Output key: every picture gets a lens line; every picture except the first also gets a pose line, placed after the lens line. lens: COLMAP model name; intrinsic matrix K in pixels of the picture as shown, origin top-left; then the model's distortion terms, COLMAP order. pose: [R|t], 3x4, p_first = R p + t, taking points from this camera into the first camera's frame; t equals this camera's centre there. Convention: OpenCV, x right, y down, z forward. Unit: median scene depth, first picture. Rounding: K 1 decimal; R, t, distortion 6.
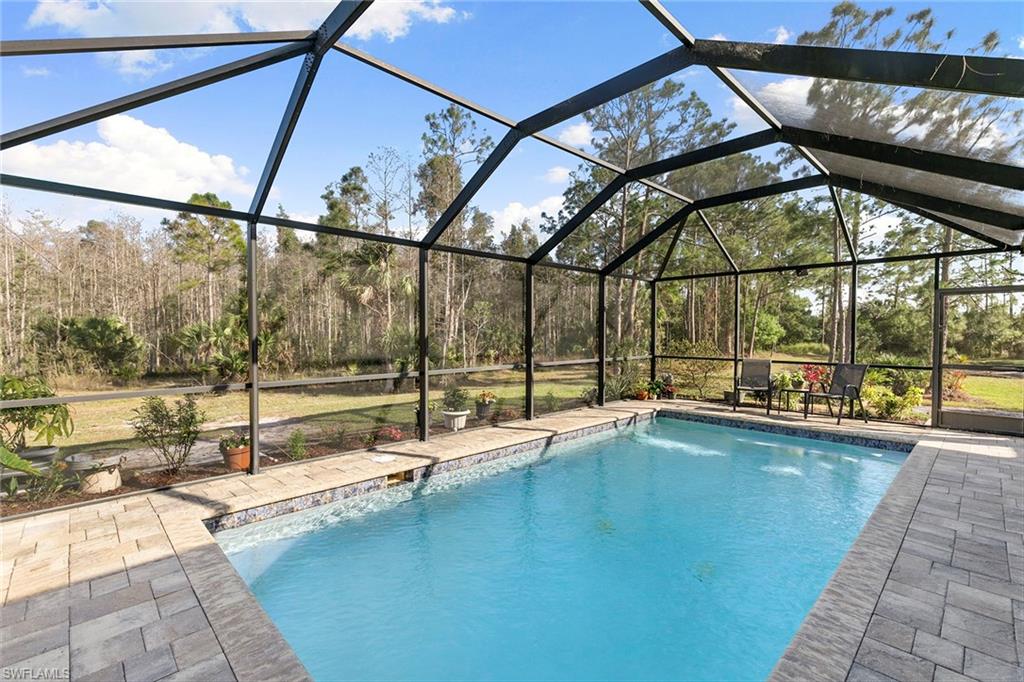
lens RADIAL K [[458.5, 0, 515.6], [0, 458.5, 343.7], [0, 0, 1]] dist [0.009754, -0.002462]
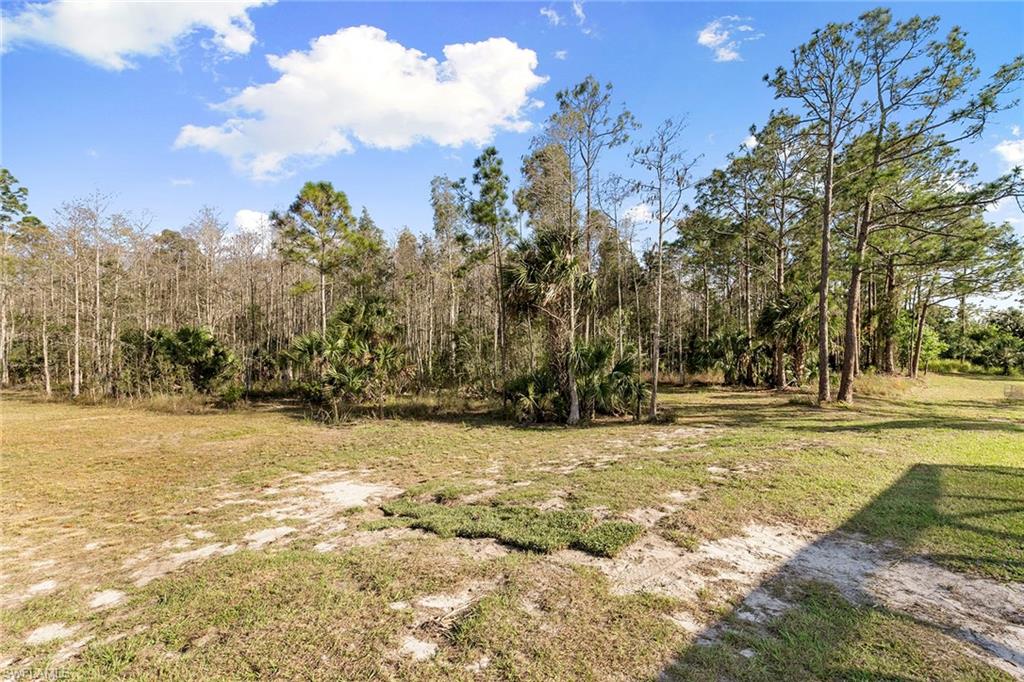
lens RADIAL K [[458.5, 0, 510.1], [0, 458.5, 341.0], [0, 0, 1]] dist [0.009754, -0.002462]
pose [[0.997577, 0.002744, -0.069522, -0.239175], [-0.005333, 0.999298, -0.037085, -0.002208], [0.069371, 0.037366, 0.996891, 0.169954]]
